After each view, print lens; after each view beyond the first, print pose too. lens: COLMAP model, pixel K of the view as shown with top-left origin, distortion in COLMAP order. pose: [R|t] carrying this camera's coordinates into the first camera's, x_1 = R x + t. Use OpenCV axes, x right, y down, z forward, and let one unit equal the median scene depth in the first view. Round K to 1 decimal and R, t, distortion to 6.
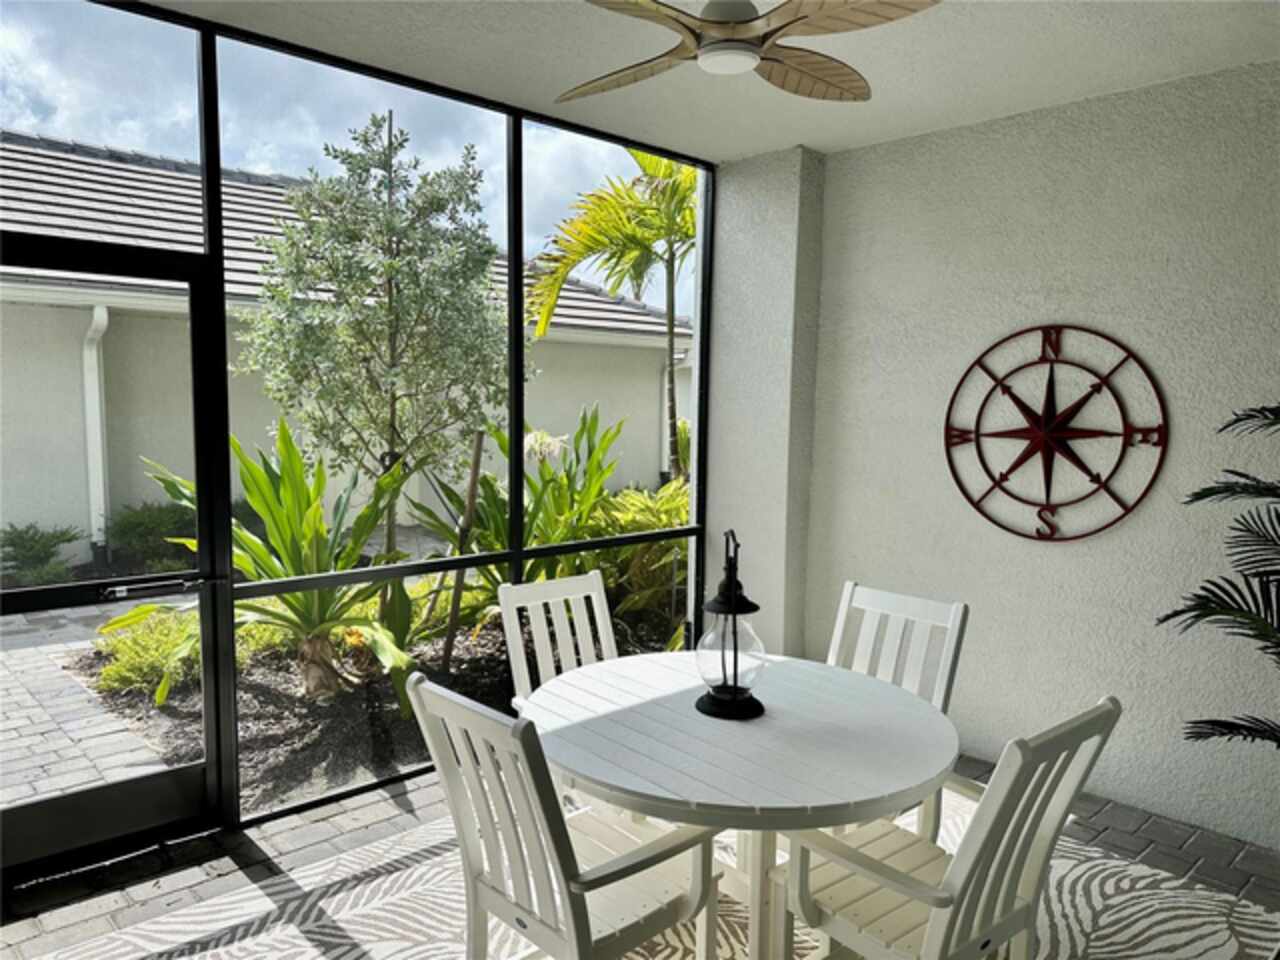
lens RADIAL K [[897.9, 0, 640.0], [0, 897.9, 480.0], [0, 0, 1]] dist [0.133117, -0.209257]
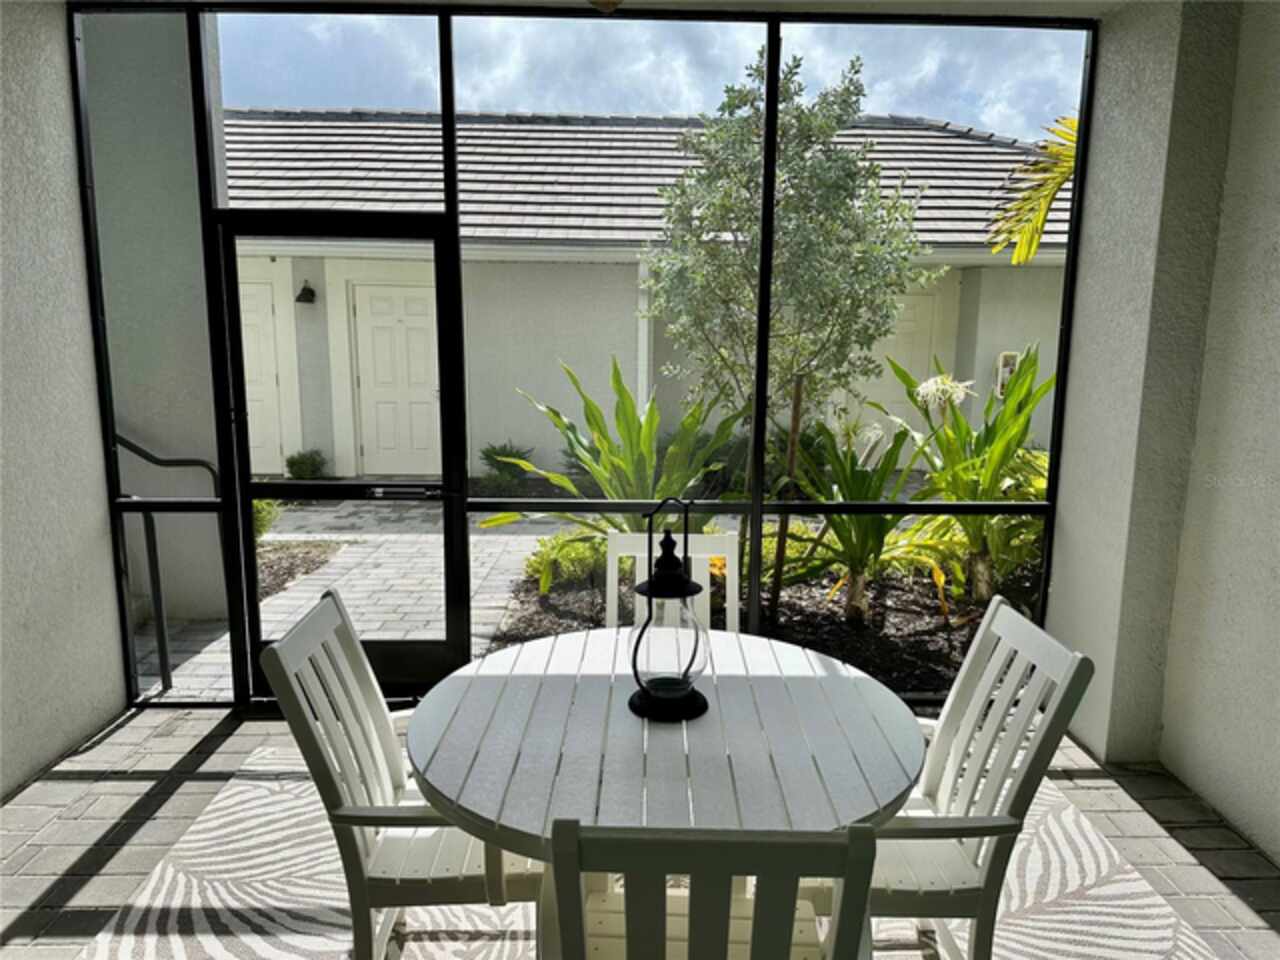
lens RADIAL K [[902.5, 0, 640.0], [0, 902.5, 480.0], [0, 0, 1]] dist [-0.005601, 0.000777]
pose [[0.749123, 0.103527, -0.654291, 0.347840], [-0.058655, 0.994199, 0.090154, -0.019184], [0.659829, -0.029159, 0.750850, 0.206777]]
